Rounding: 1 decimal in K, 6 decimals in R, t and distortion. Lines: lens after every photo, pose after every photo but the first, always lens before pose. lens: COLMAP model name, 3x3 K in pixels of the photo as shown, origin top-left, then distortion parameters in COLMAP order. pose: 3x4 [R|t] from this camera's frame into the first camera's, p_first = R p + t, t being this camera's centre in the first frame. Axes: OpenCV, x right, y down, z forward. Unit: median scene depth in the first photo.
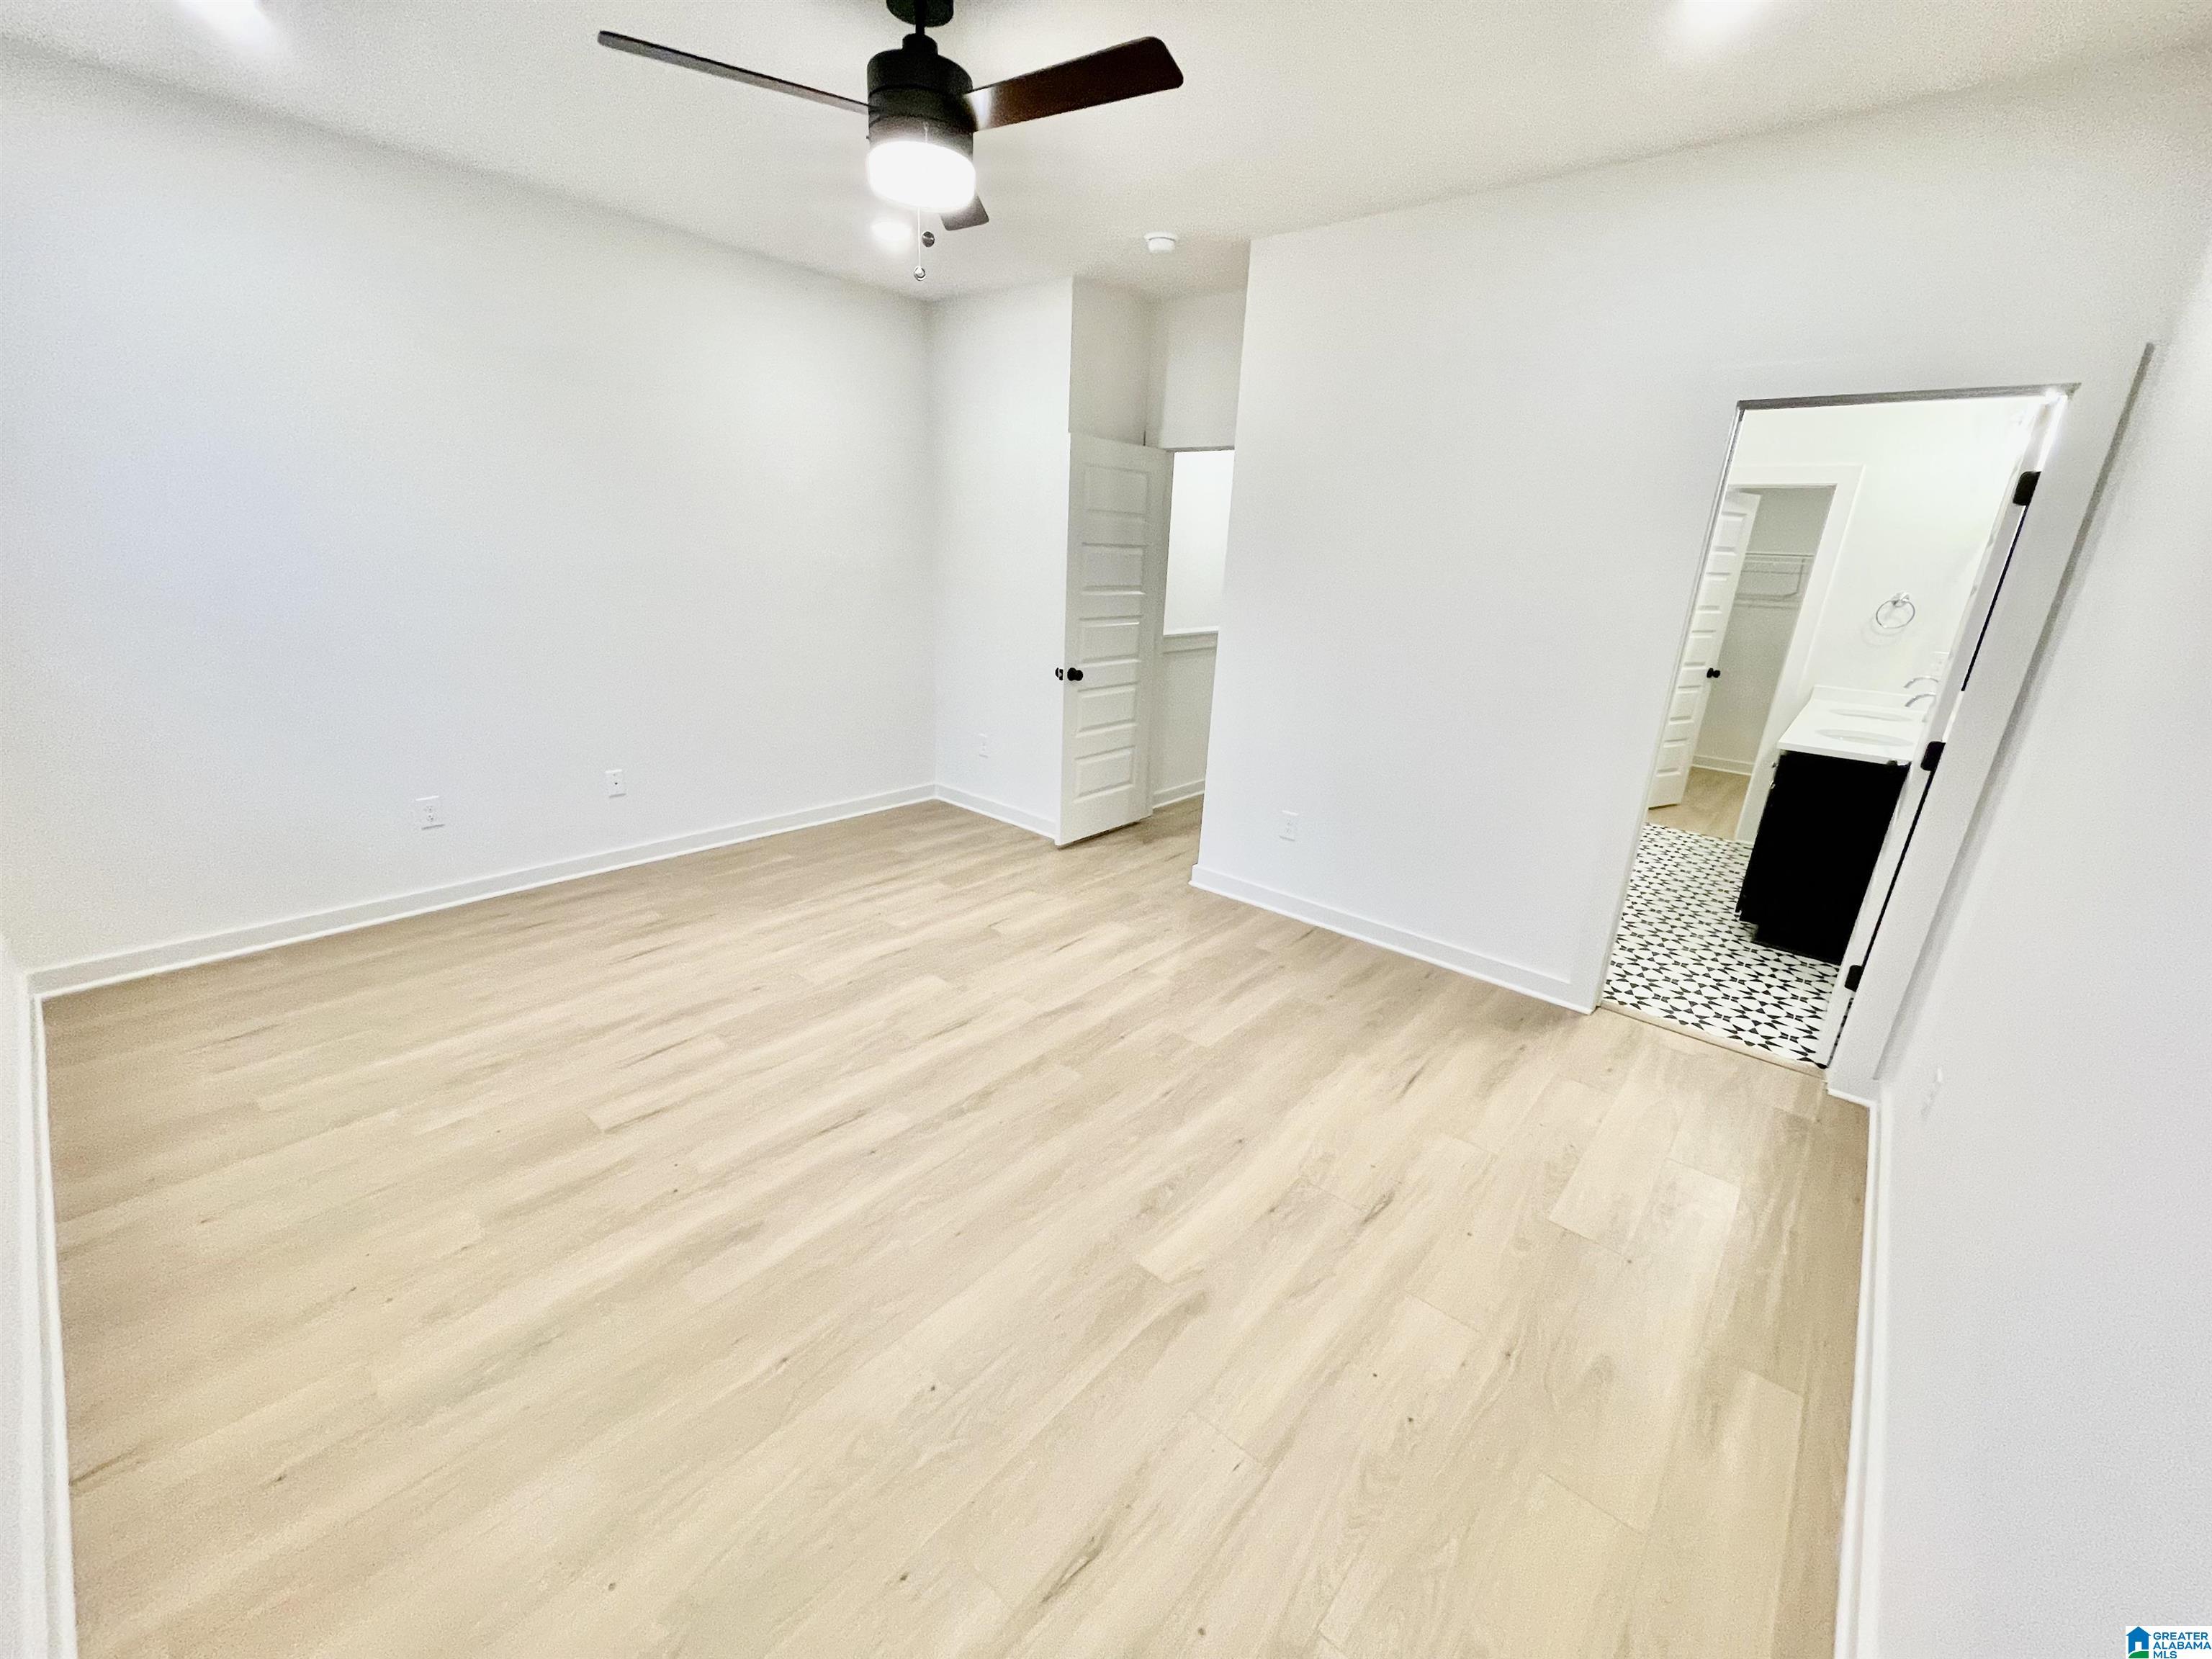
lens RADIAL K [[894.0, 0, 1102.5], [0, 894.0, 845.1], [0, 0, 1]] dist [-0.000205, -0.000224]
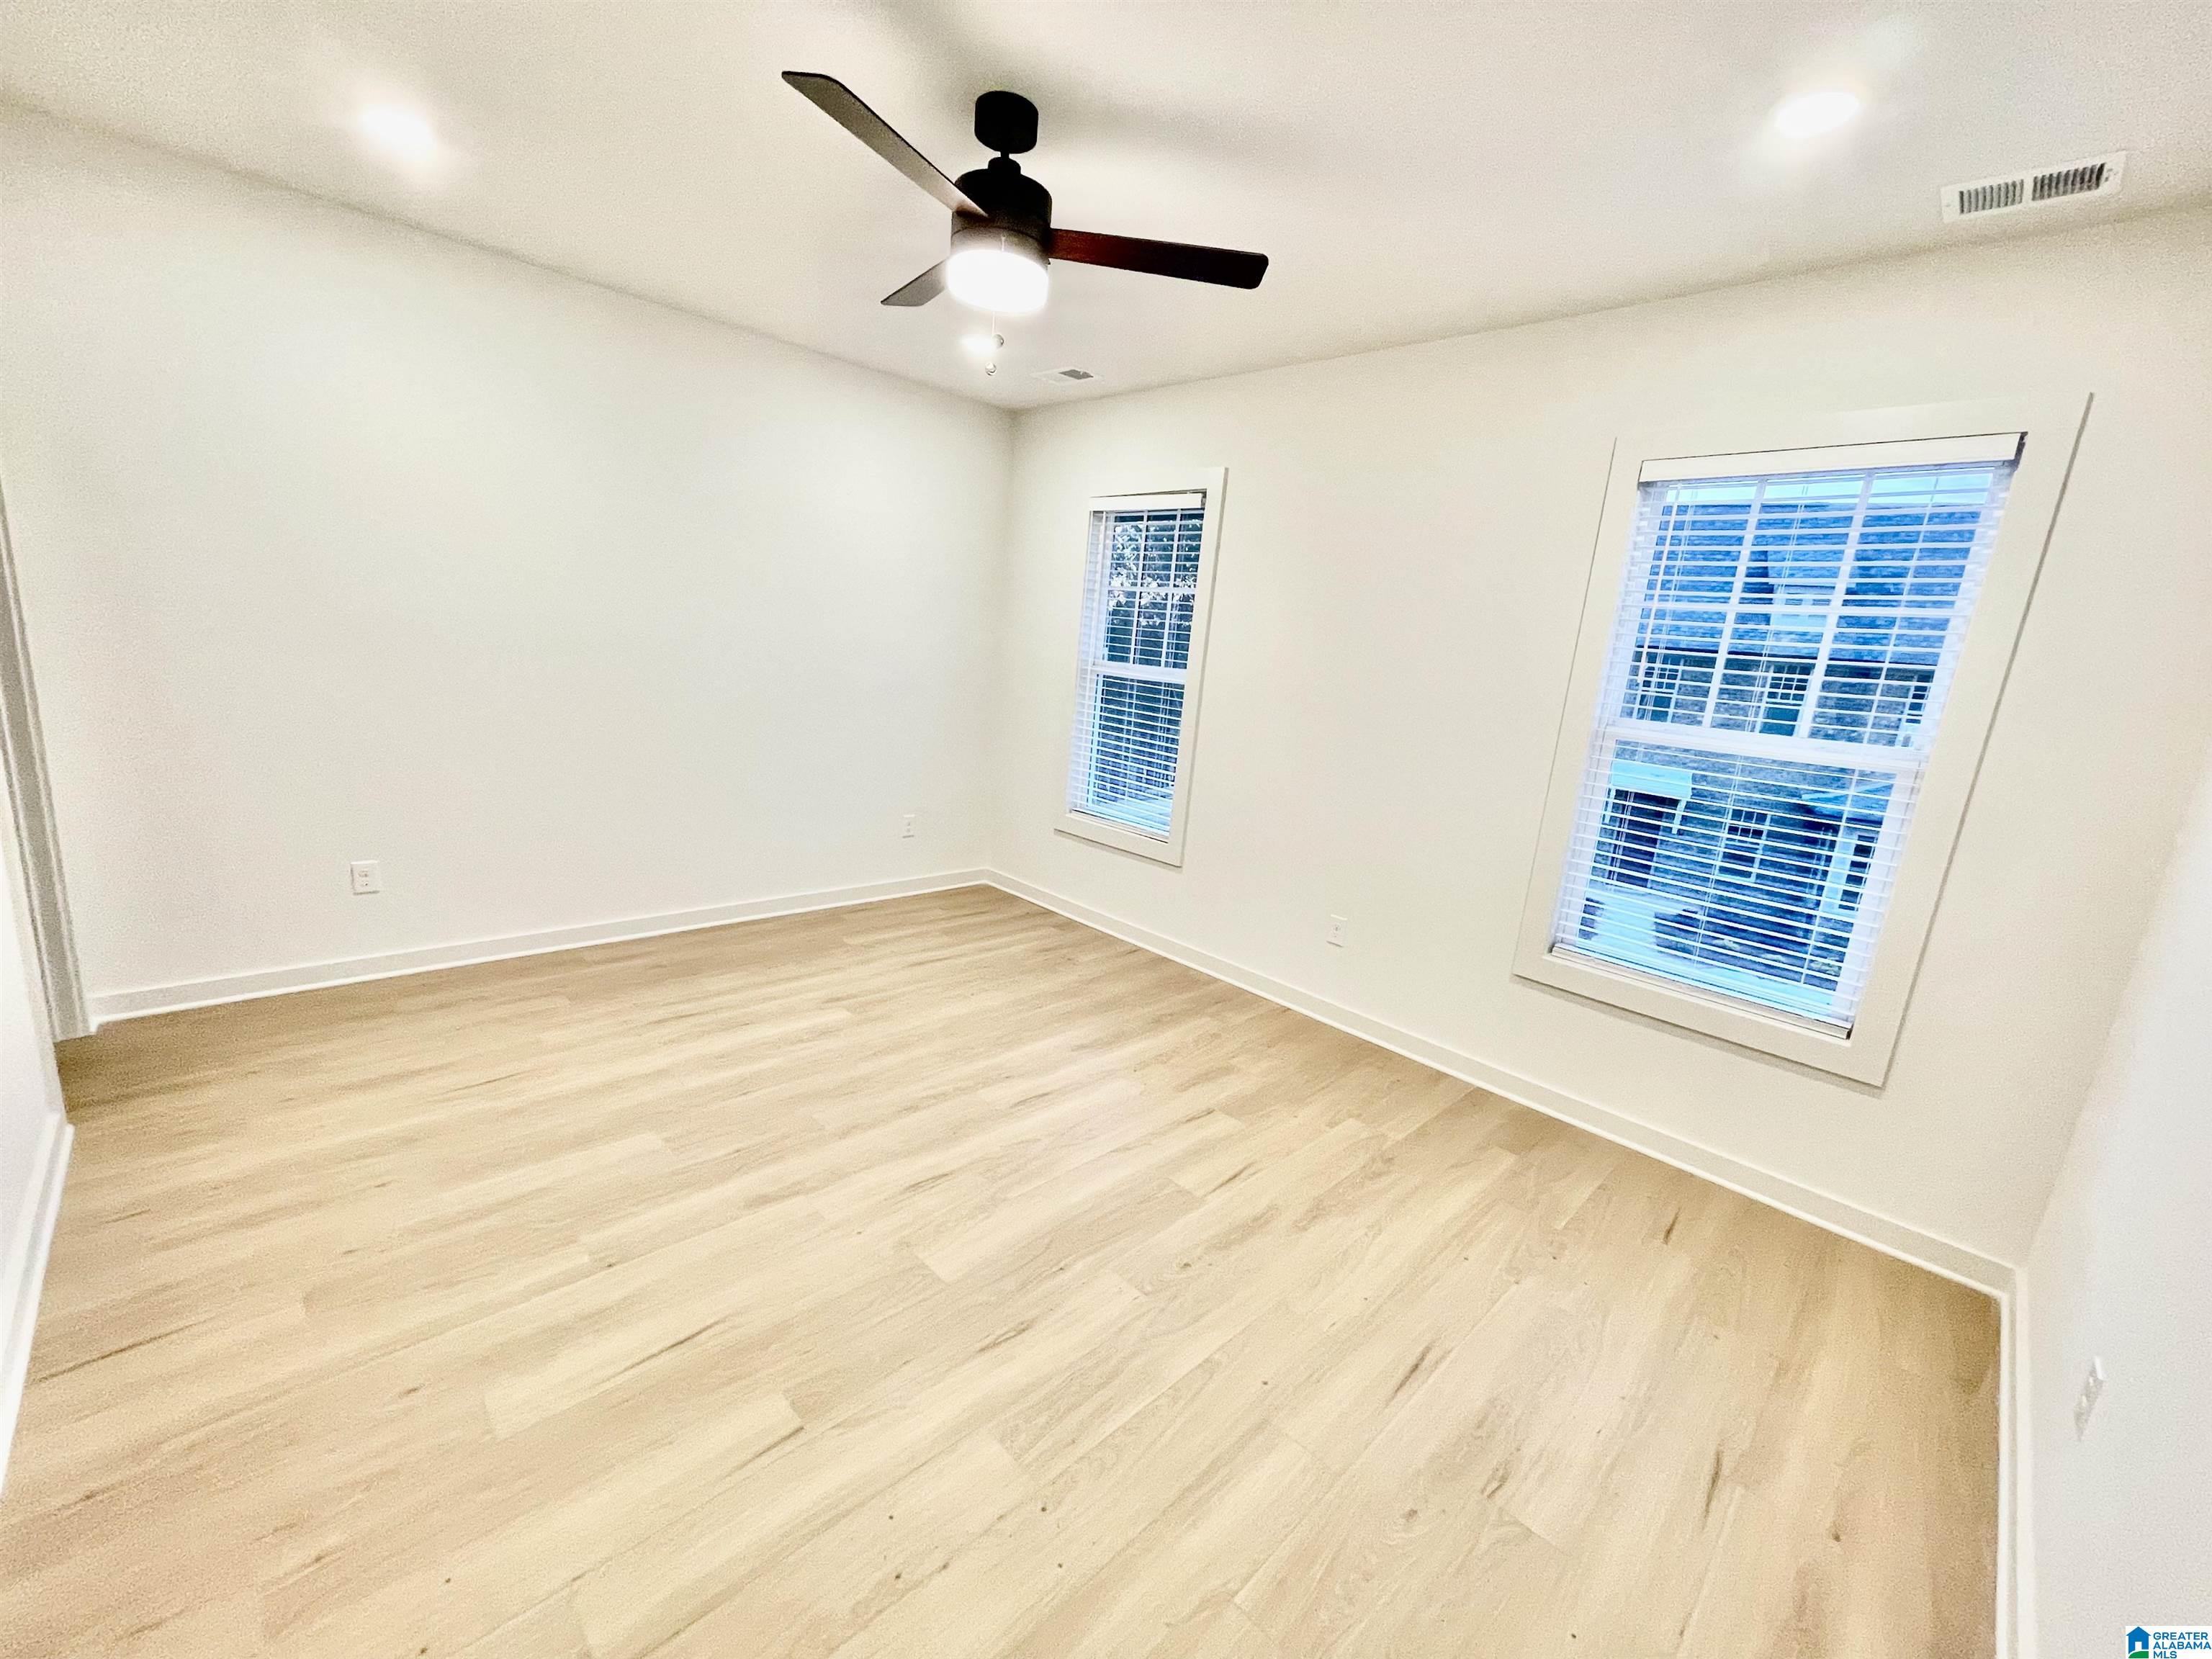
lens RADIAL K [[894.0, 0, 1105.9], [0, 894.0, 838.5], [0, 0, 1]] dist [-0.000205, -0.000224]
pose [[-0.989733, -0.135090, 0.046679, -0.337516], [-0.092433, 0.854080, 0.511863, -0.531110], [-0.109015, 0.502293, -0.857798, 1.578346]]
